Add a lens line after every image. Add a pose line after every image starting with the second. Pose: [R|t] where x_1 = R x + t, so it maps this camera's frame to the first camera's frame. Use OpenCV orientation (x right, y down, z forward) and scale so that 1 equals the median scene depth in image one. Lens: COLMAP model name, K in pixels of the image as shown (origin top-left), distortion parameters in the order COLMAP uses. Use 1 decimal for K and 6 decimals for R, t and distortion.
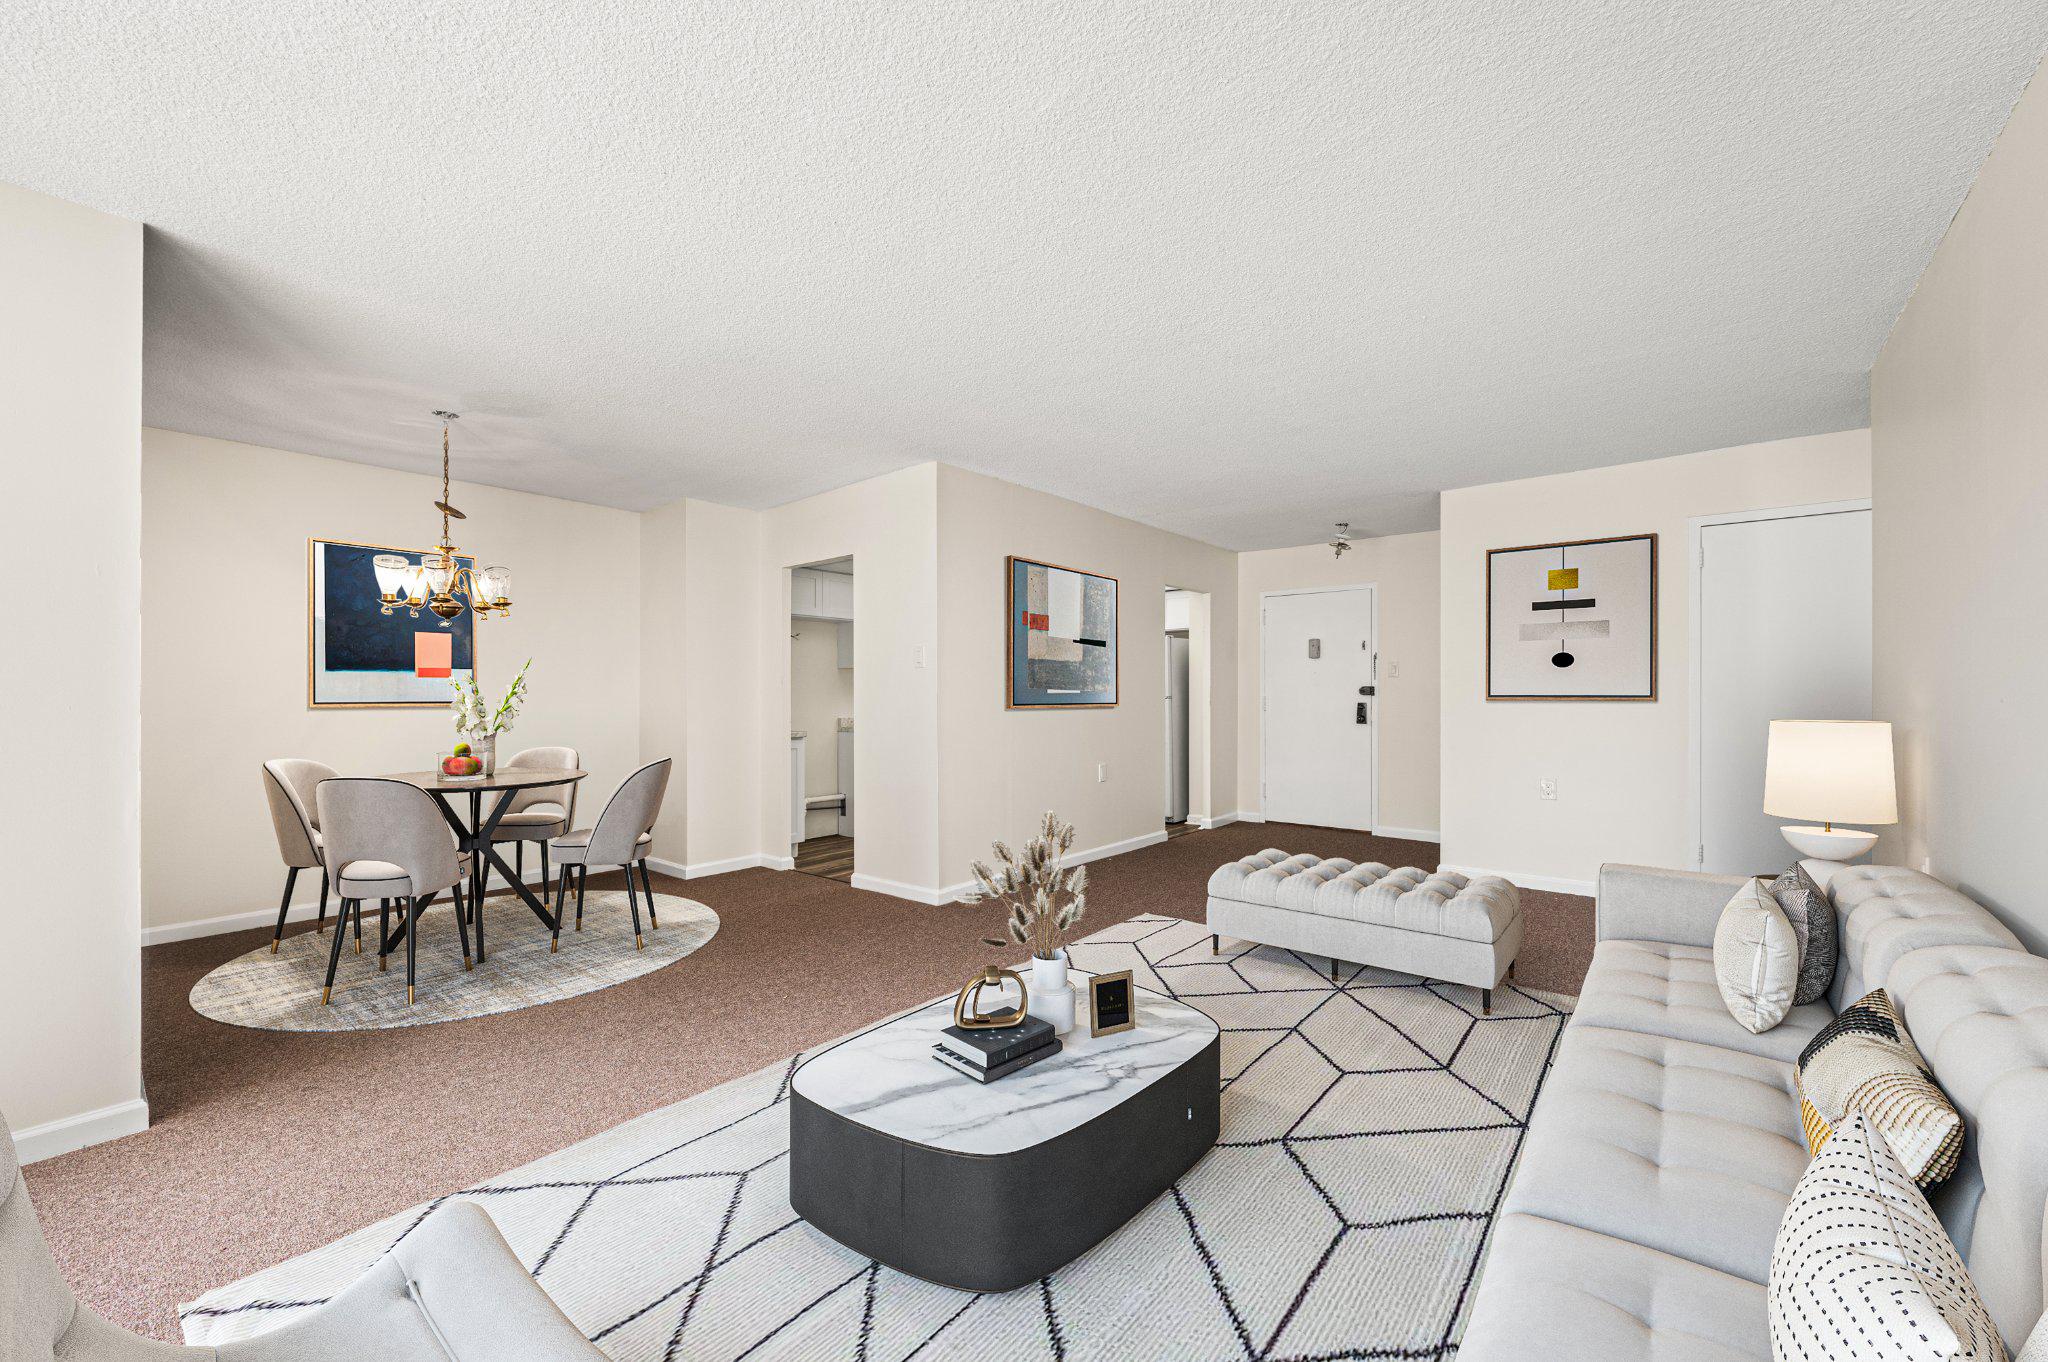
lens RADIAL K [[807.2, 0, 1025.7], [0, 807.2, 688.5], [0, 0, 1]] dist [-0.000323, 0.000206]
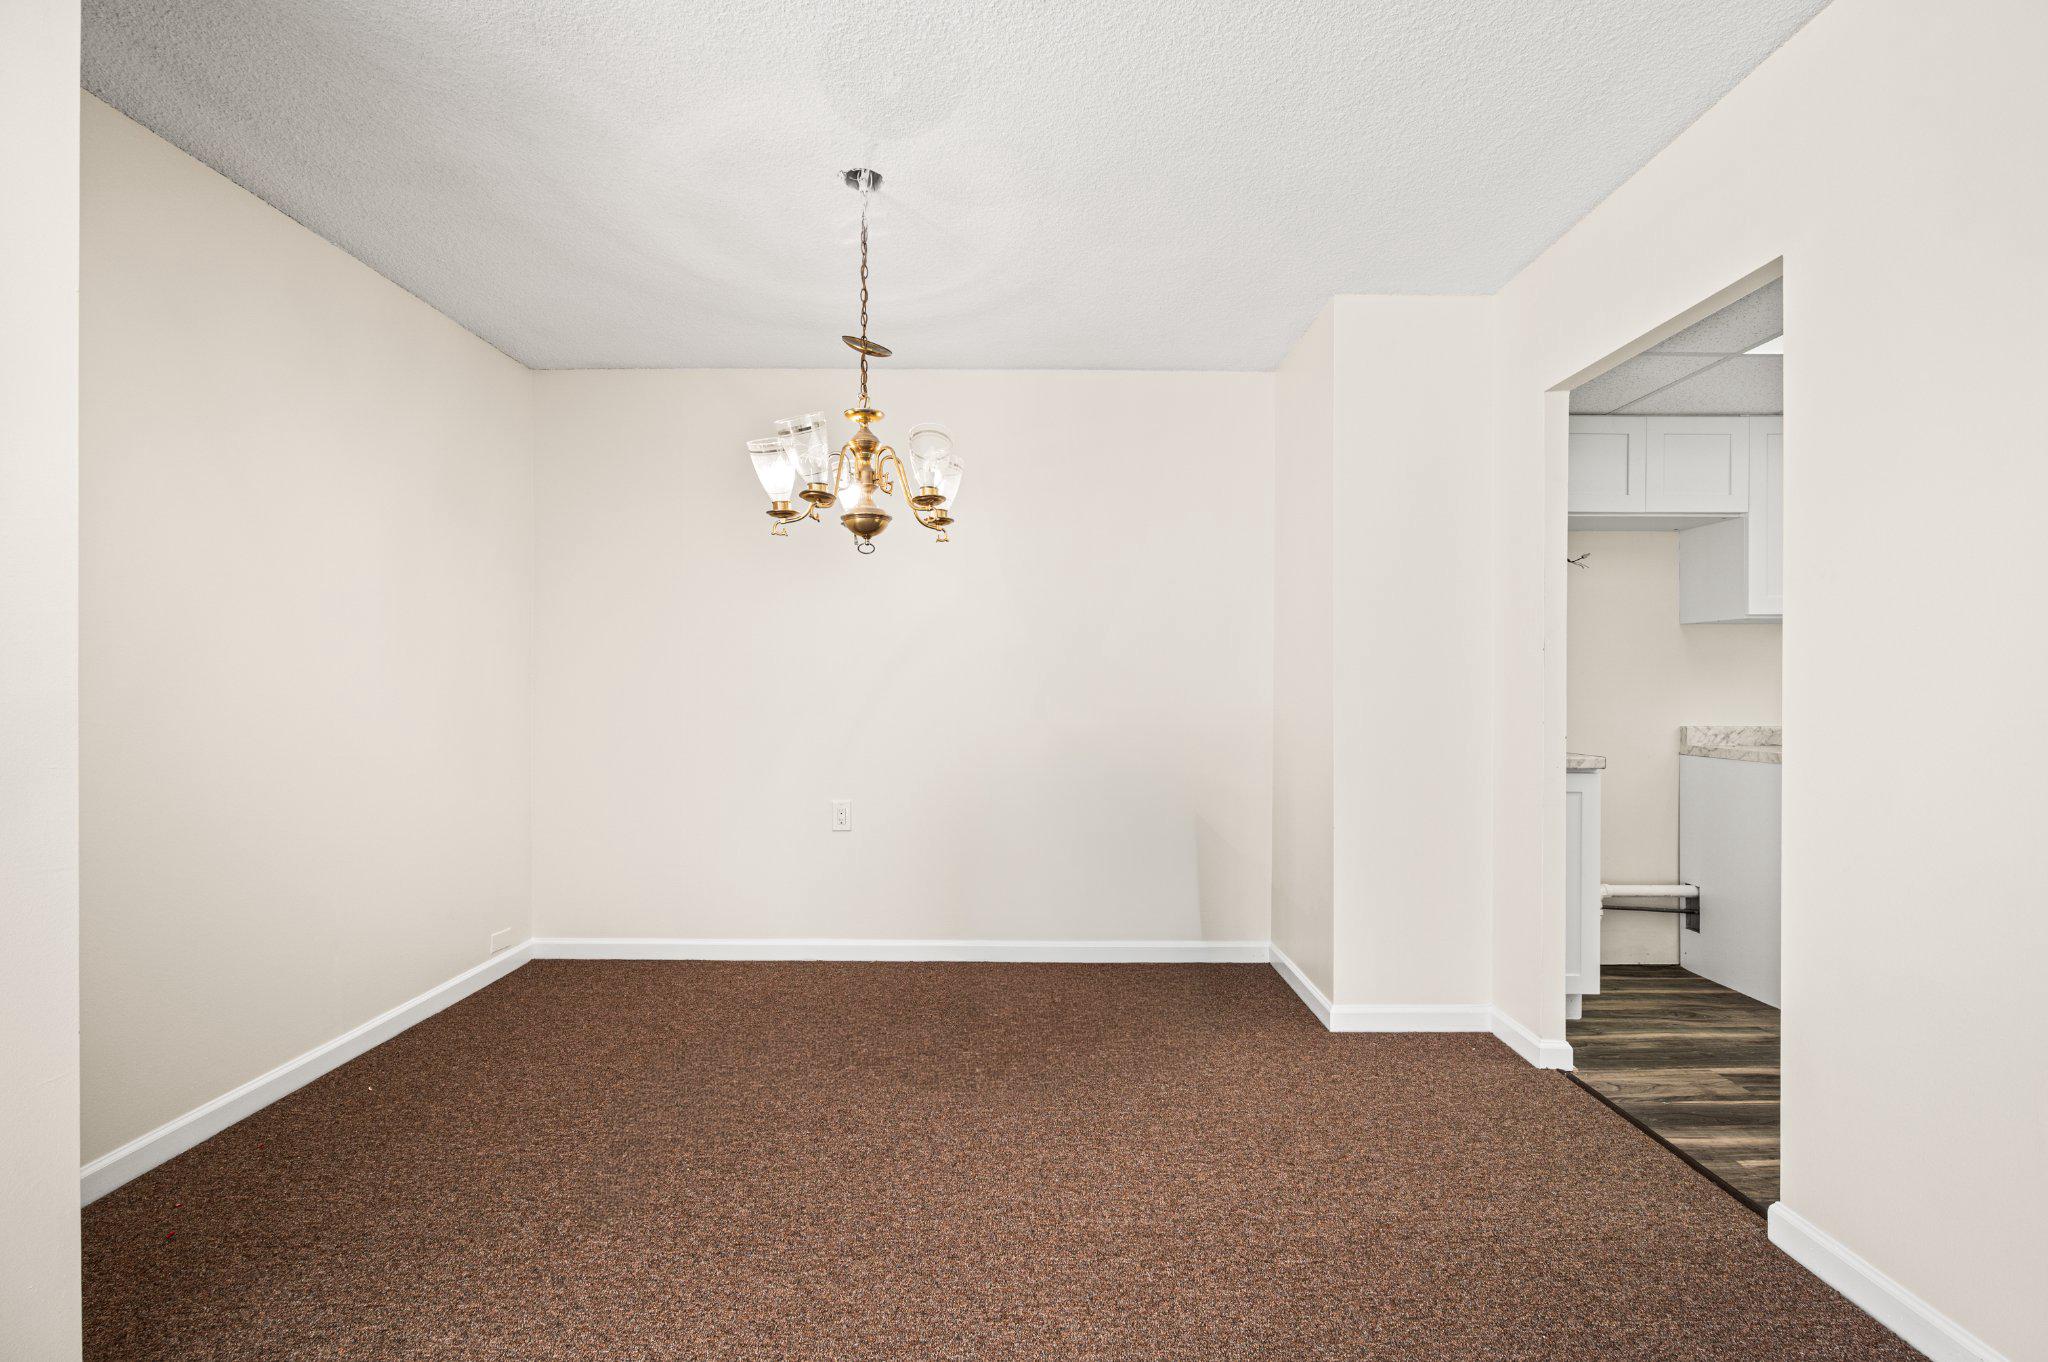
lens RADIAL K [[807.2, 0, 1025.7], [0, 807.2, 688.5], [0, 0, 1]] dist [-0.000323, 0.000206]
pose [[0.637922, 0.004489, -0.770088, -0.129309], [0.003538, 0.999955, 0.008760, 0.009636], [0.770093, -0.008313, 0.637878, 0.456039]]
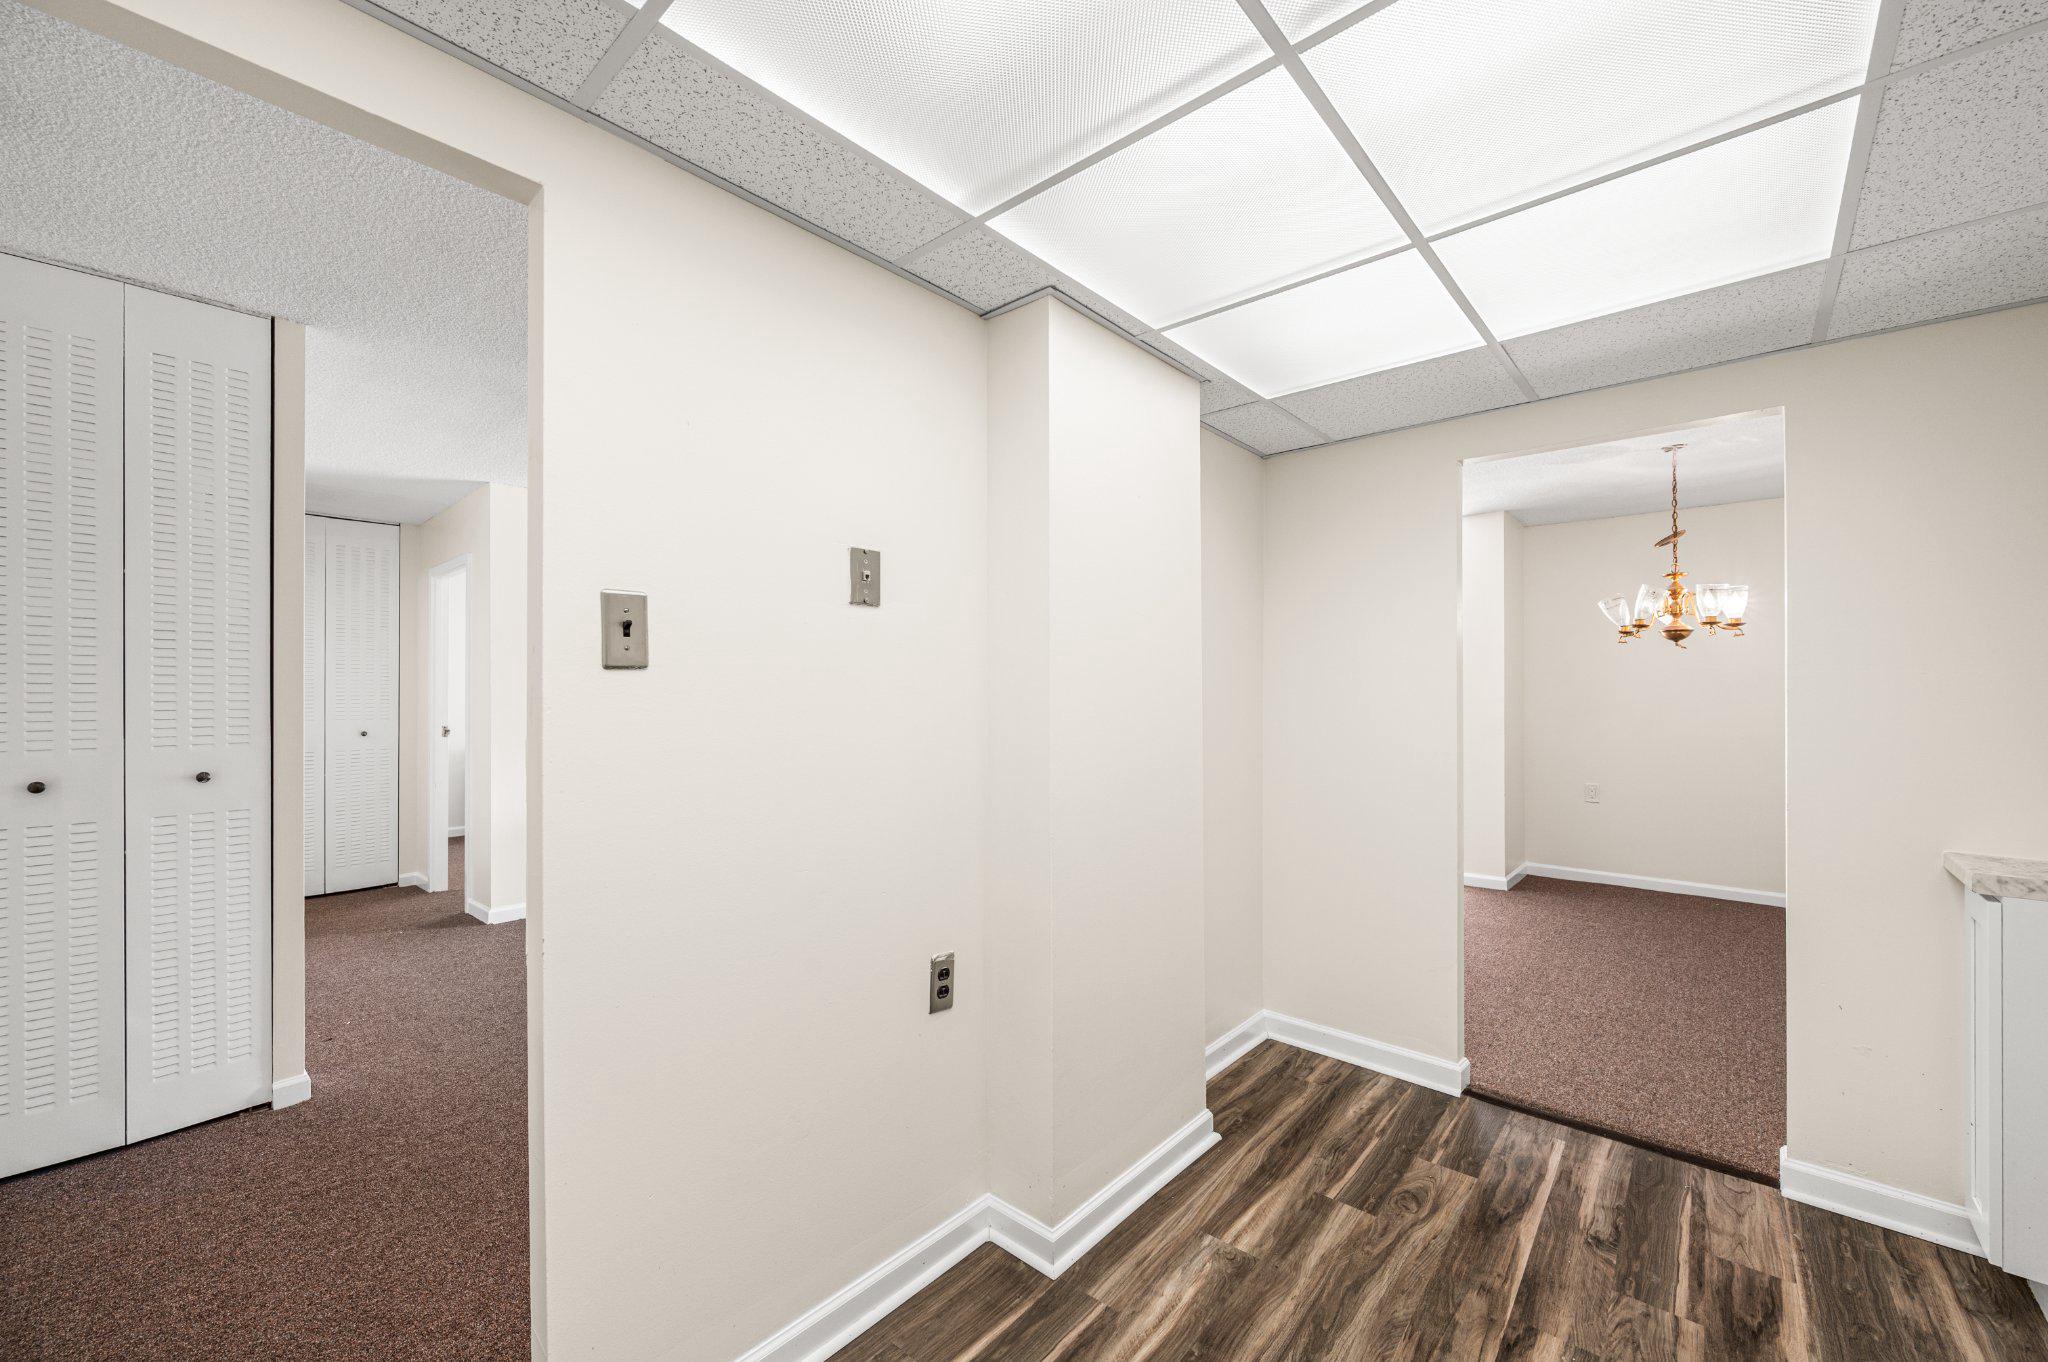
lens RADIAL K [[807.2, 0, 1025.7], [0, 807.2, 688.5], [0, 0, 1]] dist [-0.000323, 0.000206]
pose [[-0.999084, -0.004623, 0.042531, 0.046720], [-0.005308, 0.999858, -0.016013, -0.002617], [-0.042451, -0.016224, -0.998967, 1.294951]]
